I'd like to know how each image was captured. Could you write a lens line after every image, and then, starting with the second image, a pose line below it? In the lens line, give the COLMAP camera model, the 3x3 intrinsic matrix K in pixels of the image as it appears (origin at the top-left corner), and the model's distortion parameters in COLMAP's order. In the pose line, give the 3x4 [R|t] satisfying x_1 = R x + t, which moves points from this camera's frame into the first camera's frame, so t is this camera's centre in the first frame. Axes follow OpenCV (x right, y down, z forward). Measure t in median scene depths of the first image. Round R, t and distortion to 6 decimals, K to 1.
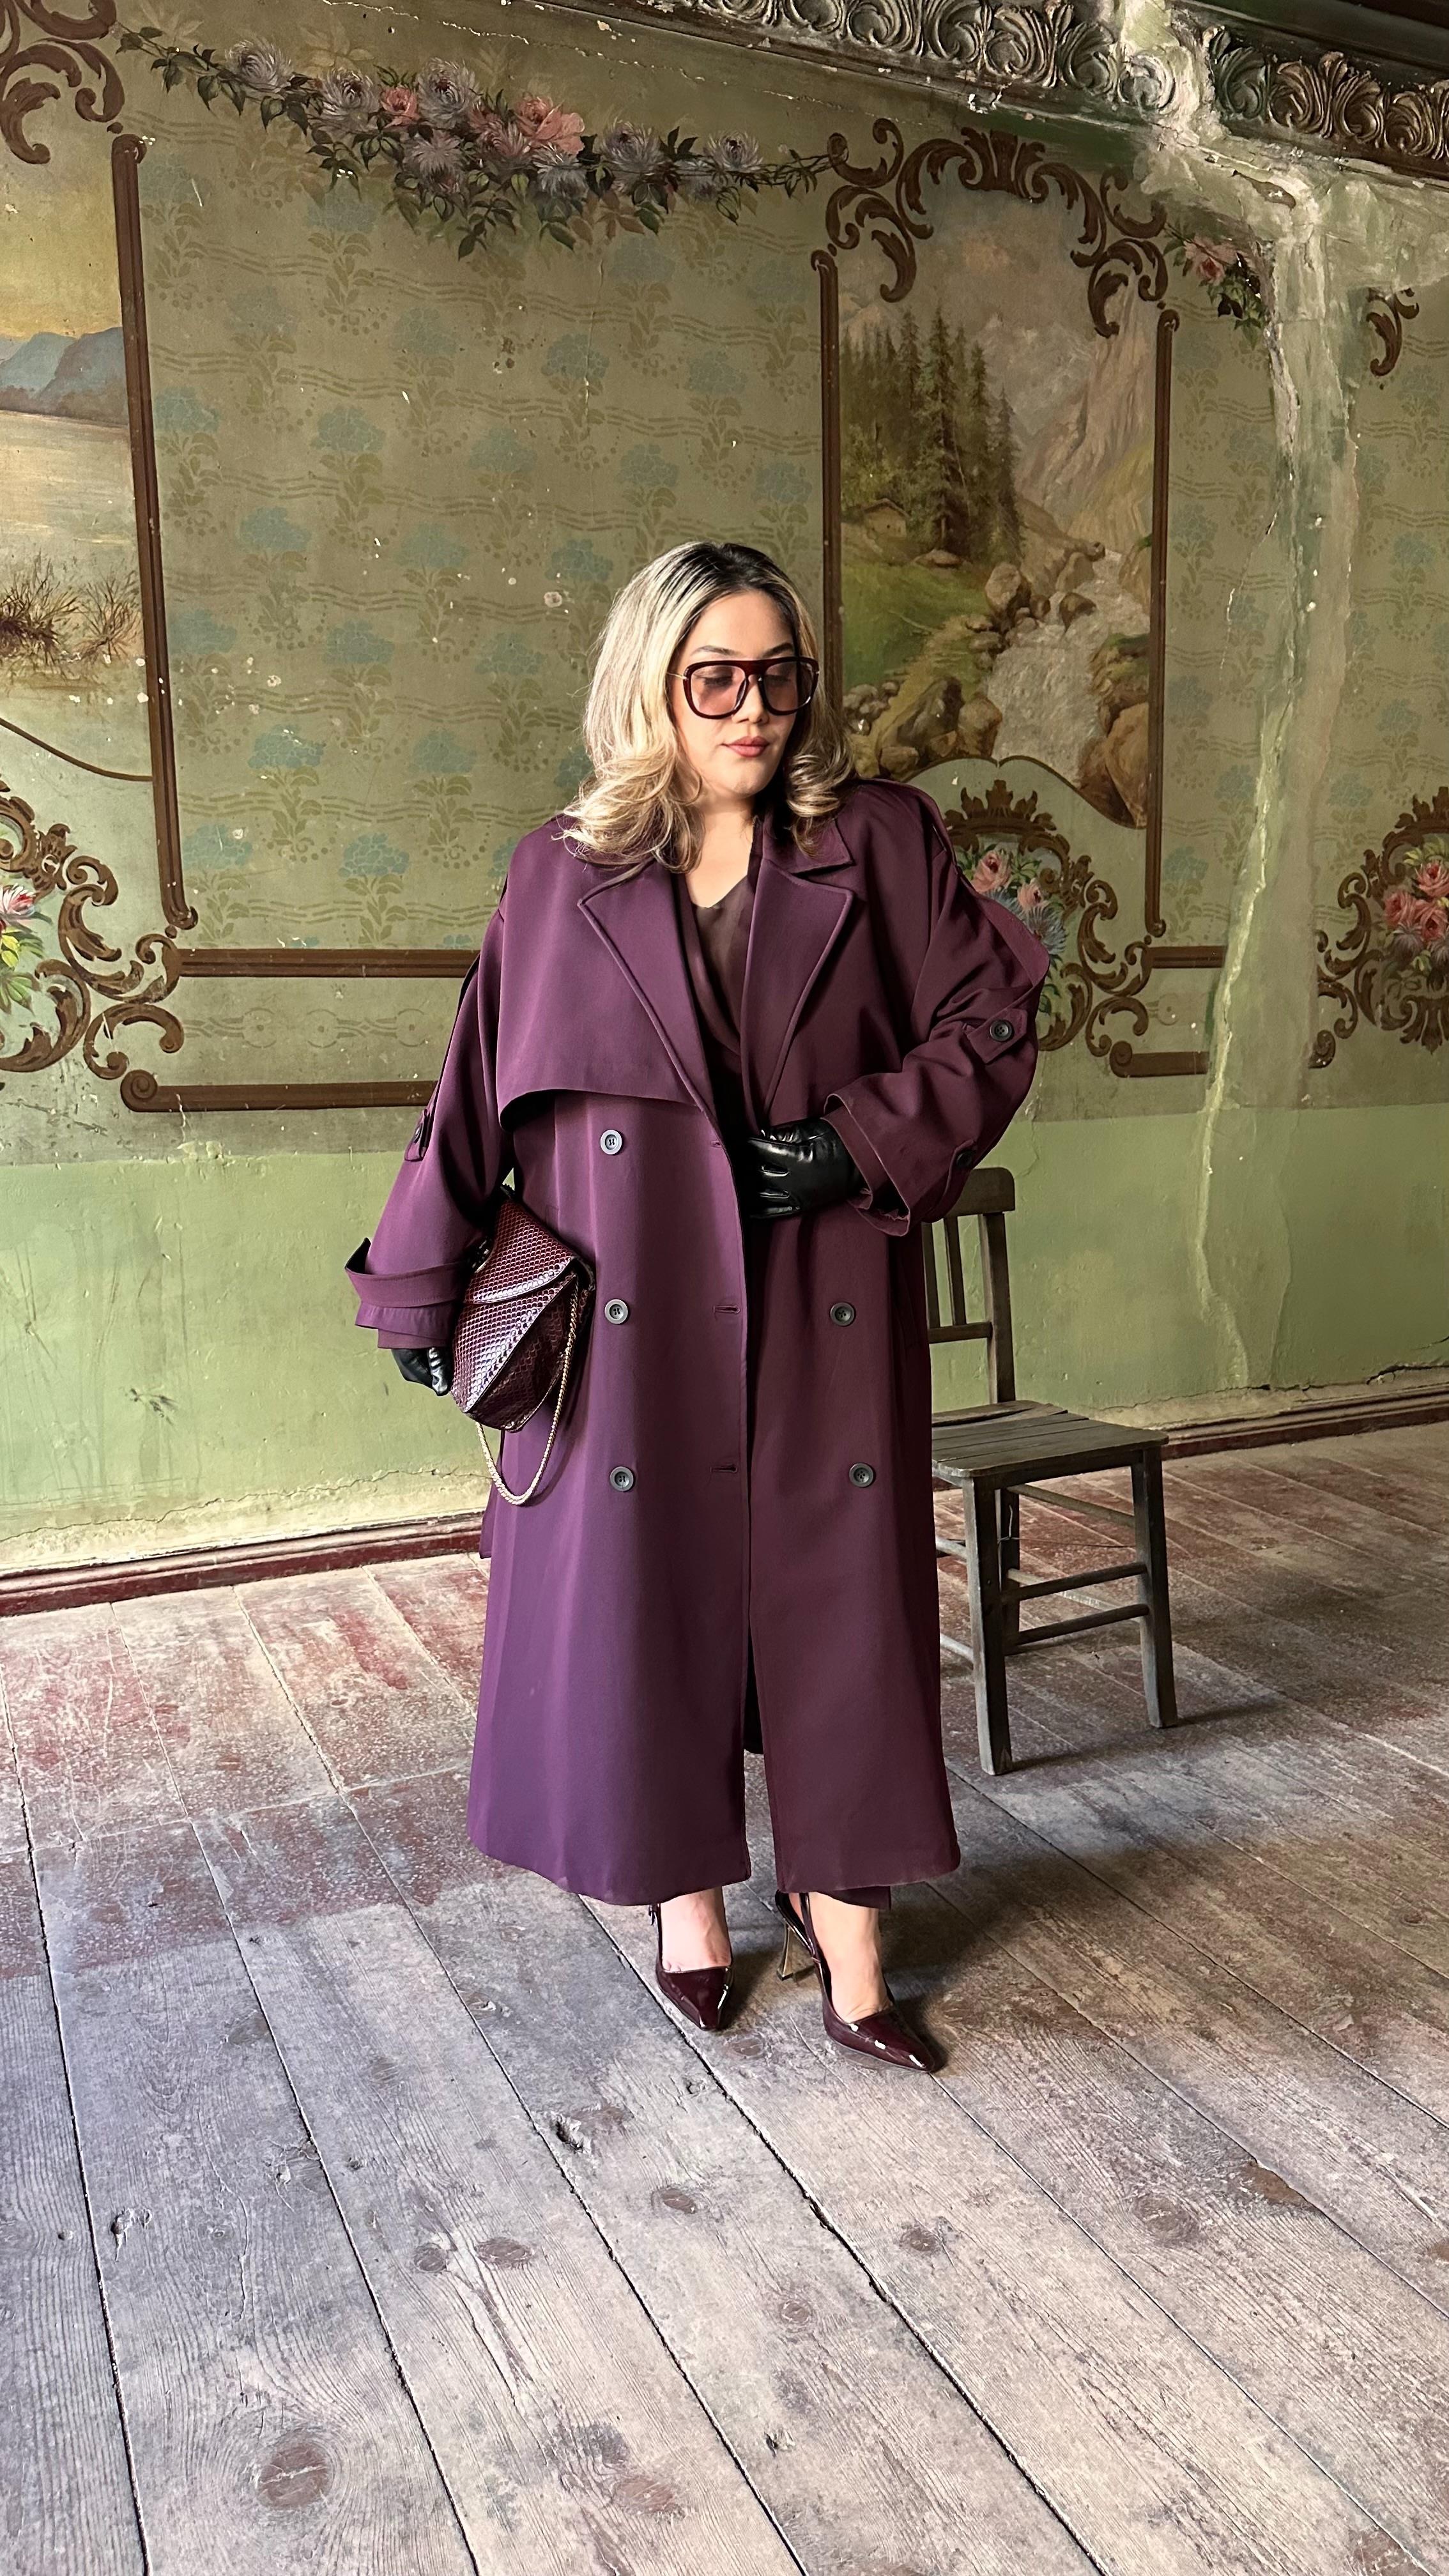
lens RADIAL K [[1827.8, 0, 716.6], [0, 1827.8, 1292.2], [0, 0, 1]] dist [0.021116, -0.031712]
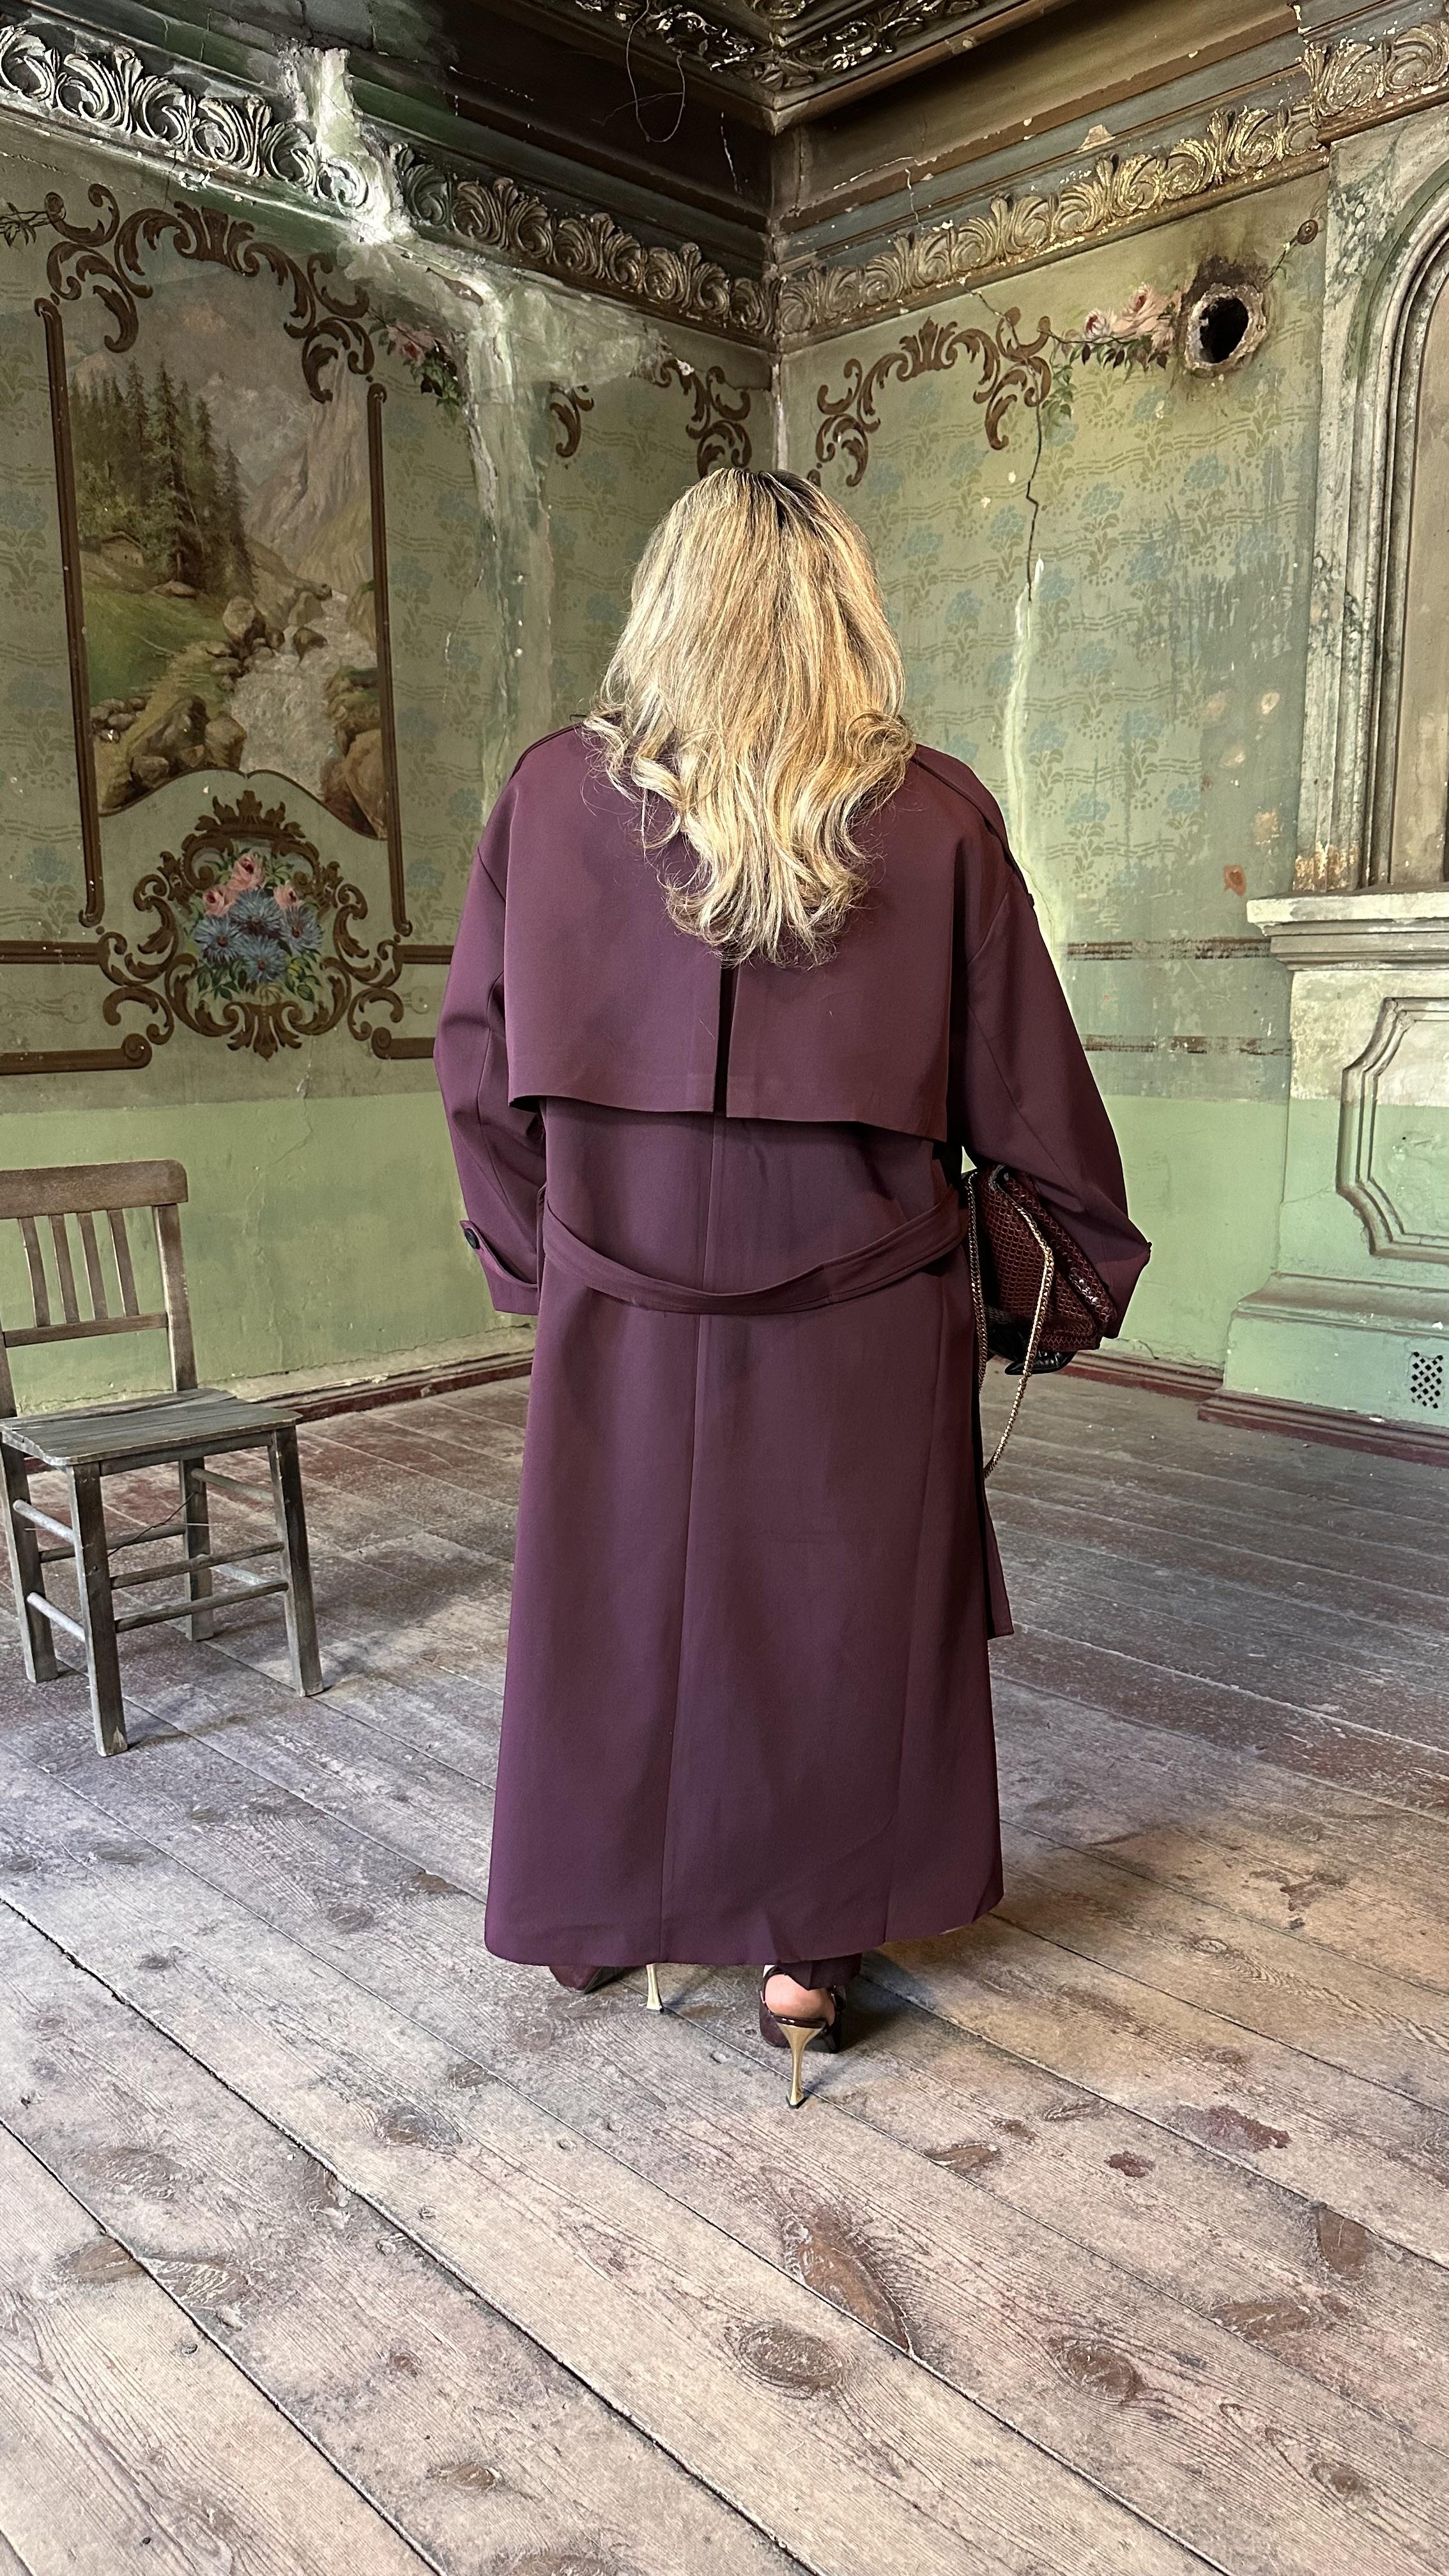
lens RADIAL K [[1827.8, 0, 730.3], [0, 1827.8, 1296.0], [0, 0, 1]] dist [0.021116, -0.031712]
pose [[0.937717, -0.054647, 0.343075, 0.030958], [0.050704, 0.998504, 0.020461, 0.018260], [-0.343680, -0.001792, 0.939085, -0.147515]]
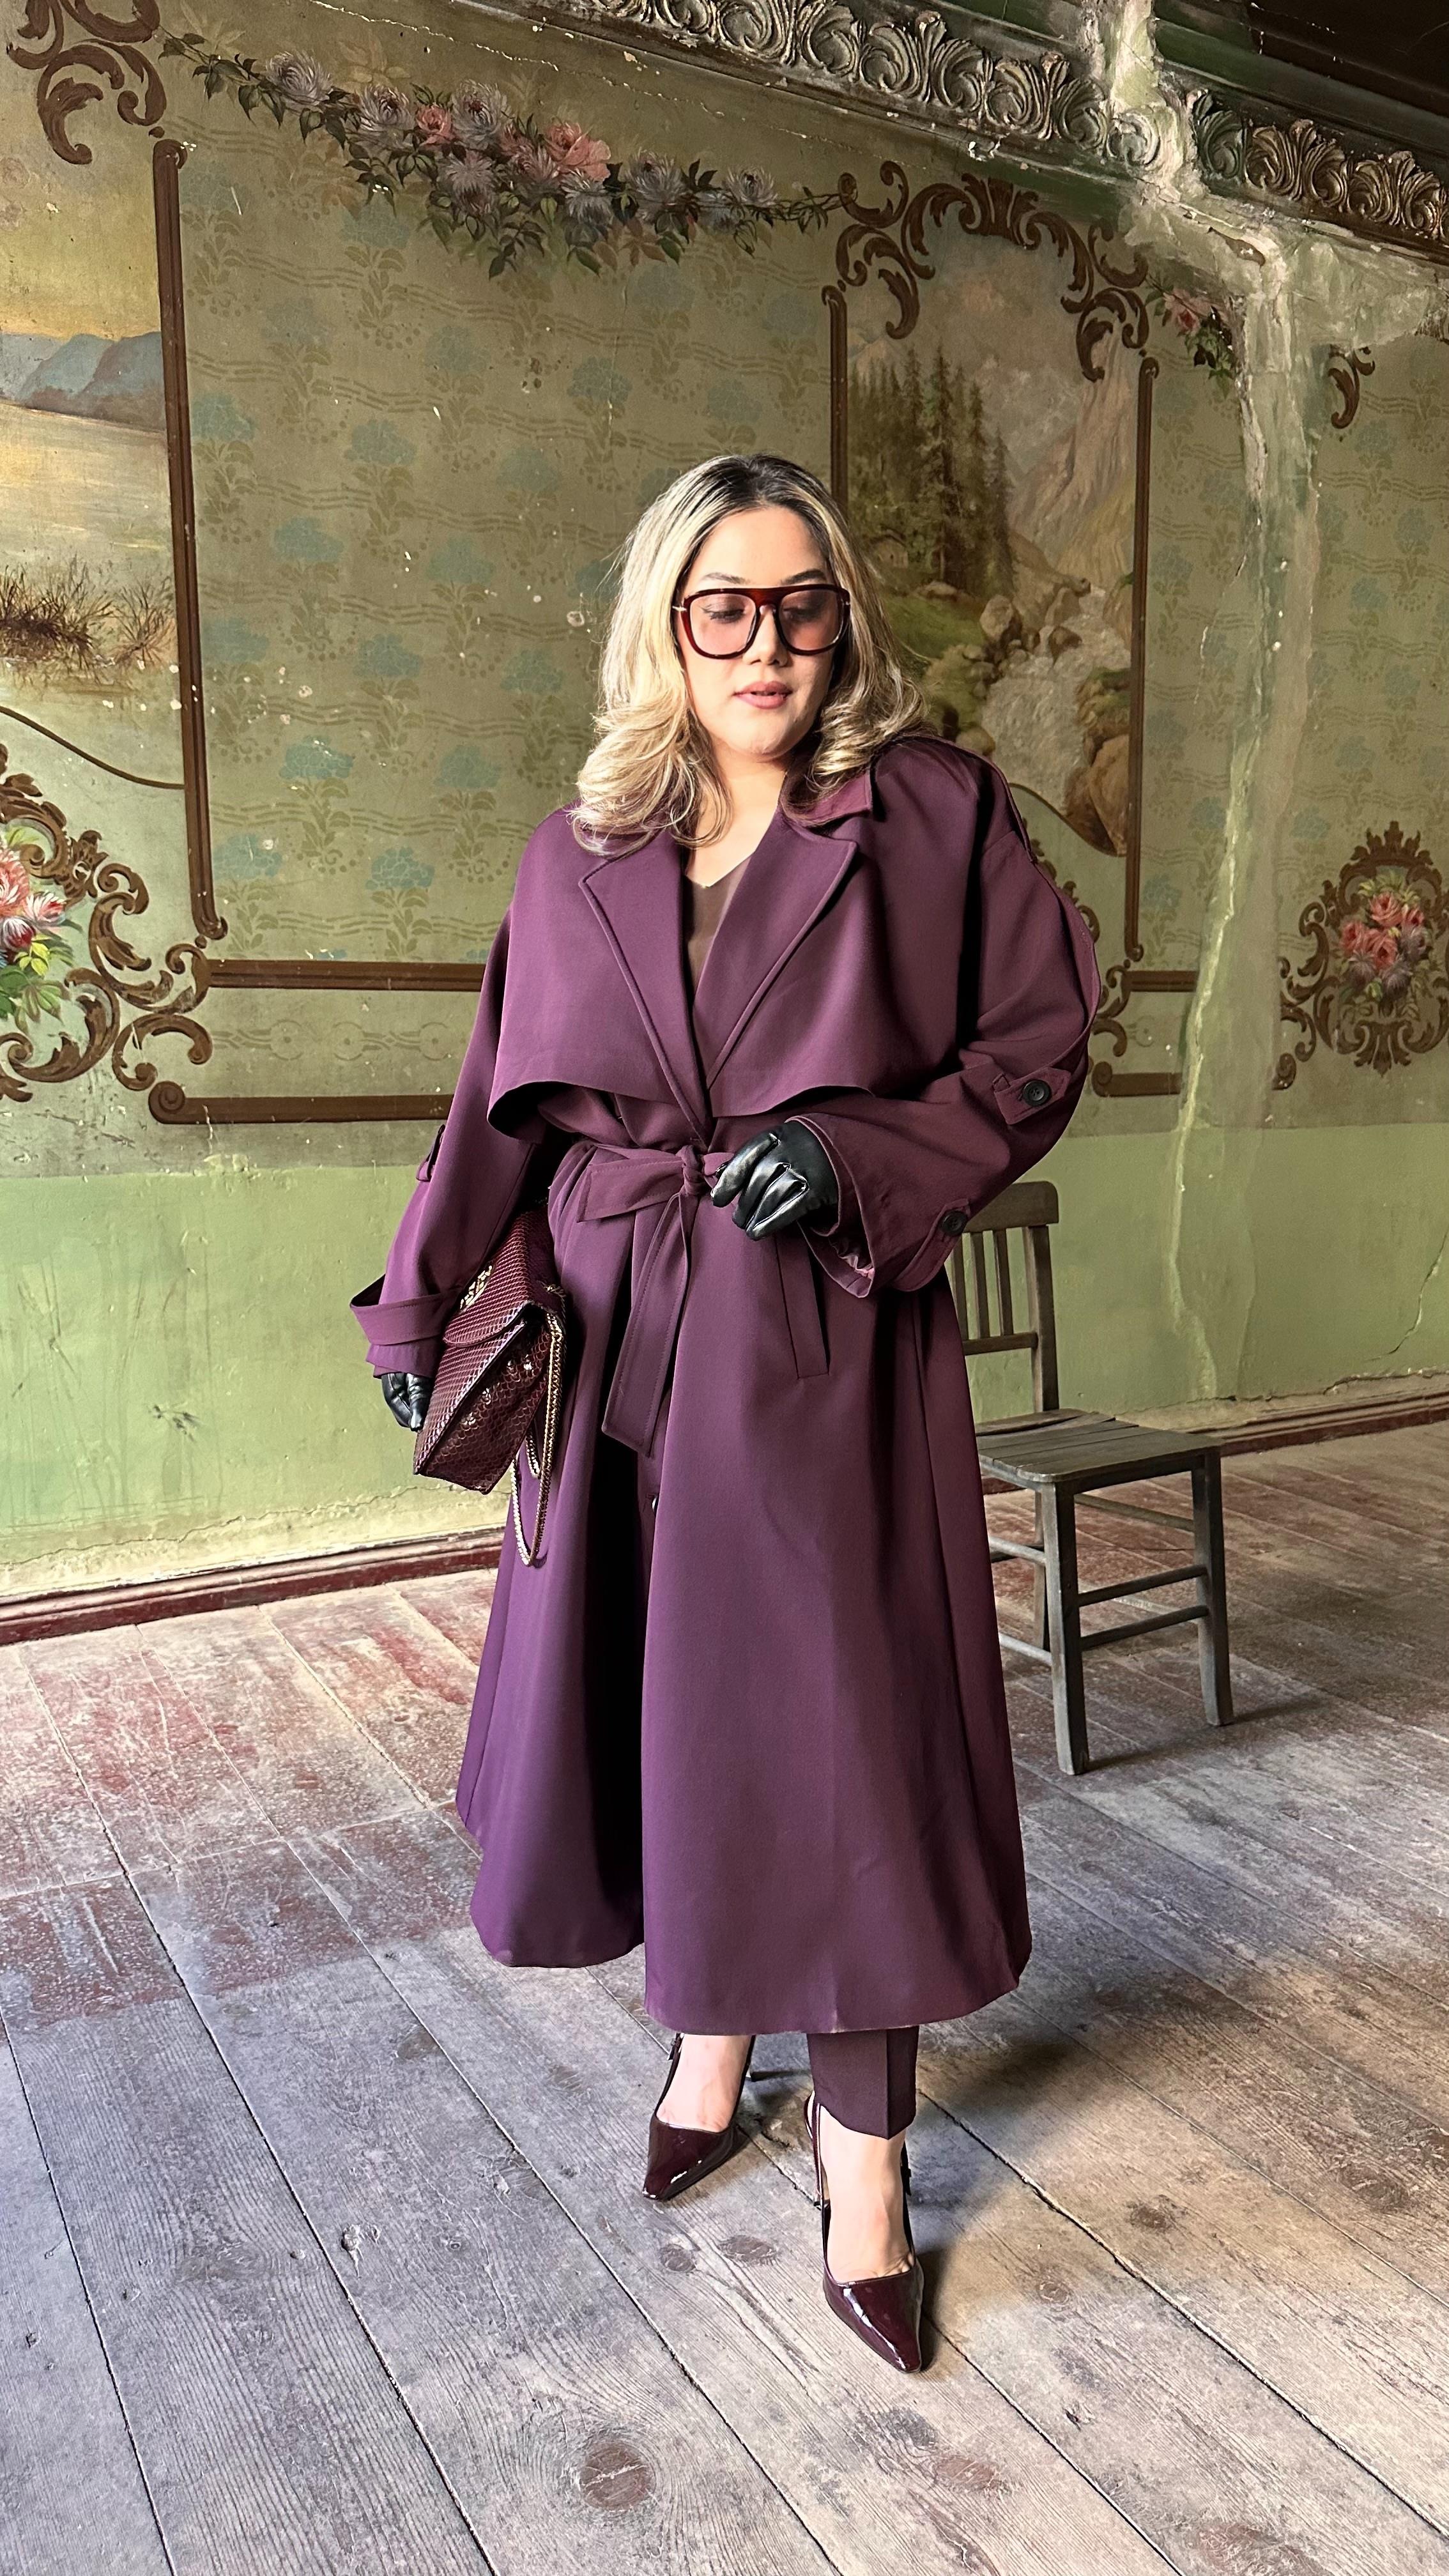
lens RADIAL K [[1827.8, 0, 719.7], [0, 1827.8, 1286.6], [0, 0, 1]] dist [0.021116, -0.031712]
pose [[0.996234, -0.003065, 0.086650, -0.087777], [0.004491, 0.999858, -0.016271, 0.005233], [-0.086588, 0.016598, 0.996106, -0.003026]]
